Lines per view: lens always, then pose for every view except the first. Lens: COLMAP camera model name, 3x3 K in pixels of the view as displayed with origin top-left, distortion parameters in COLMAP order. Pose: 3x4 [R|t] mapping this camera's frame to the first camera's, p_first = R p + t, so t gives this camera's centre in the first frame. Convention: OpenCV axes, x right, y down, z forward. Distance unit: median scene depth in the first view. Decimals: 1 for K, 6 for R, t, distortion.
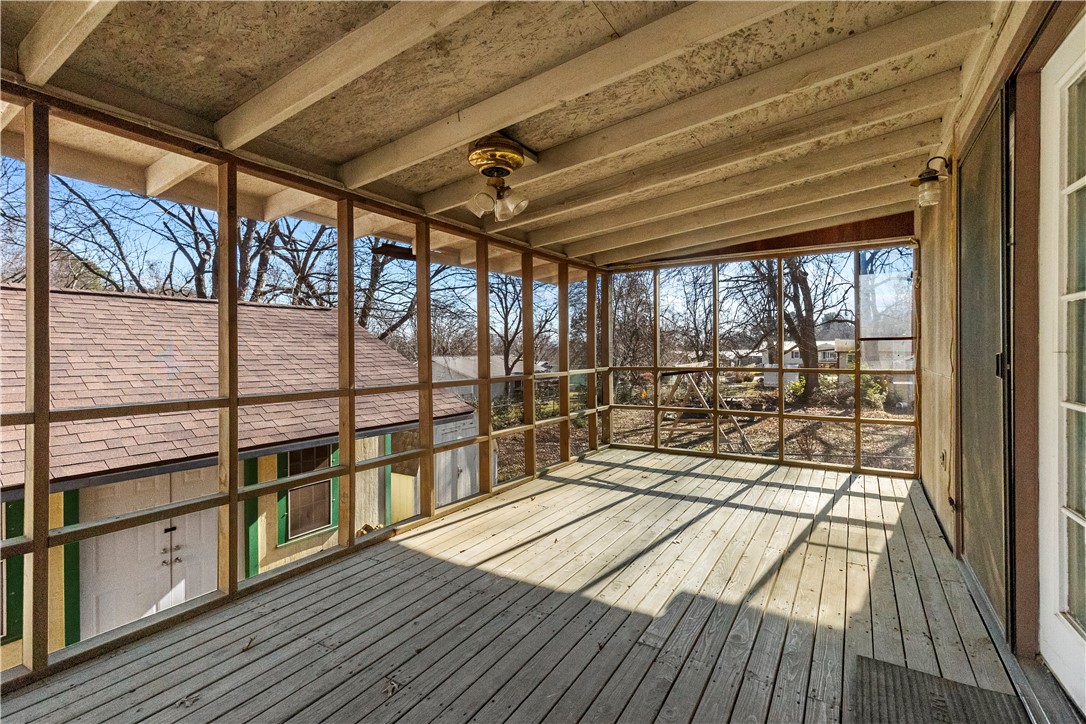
lens RADIAL K [[512.9, 0, 543.0], [0, 512.9, 362.0], [0, 0, 1]] dist [0.000506, -0.000099]
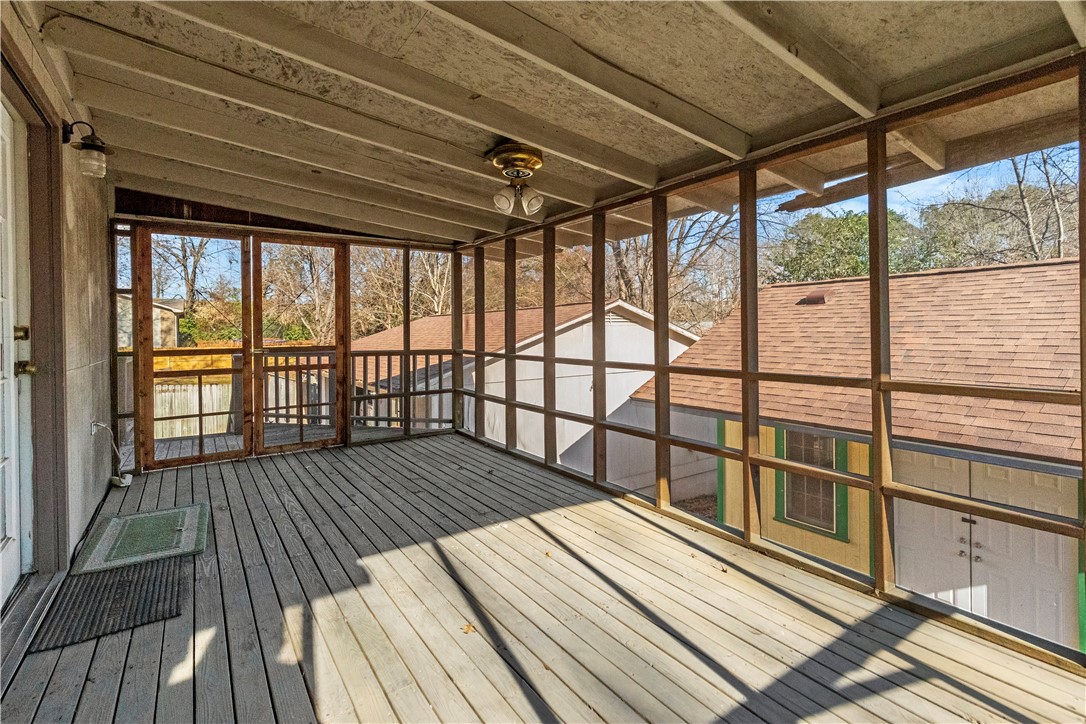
lens RADIAL K [[496.8, 0, 544.6], [0, 496.8, 336.4], [0, 0, 1]] dist [0.000594, 0.000217]
pose [[-0.399534, 0.019472, -0.916512, 0.897124], [-0.010888, 0.999603, 0.025983, -0.044053], [0.916654, 0.020360, -0.399163, 1.506770]]
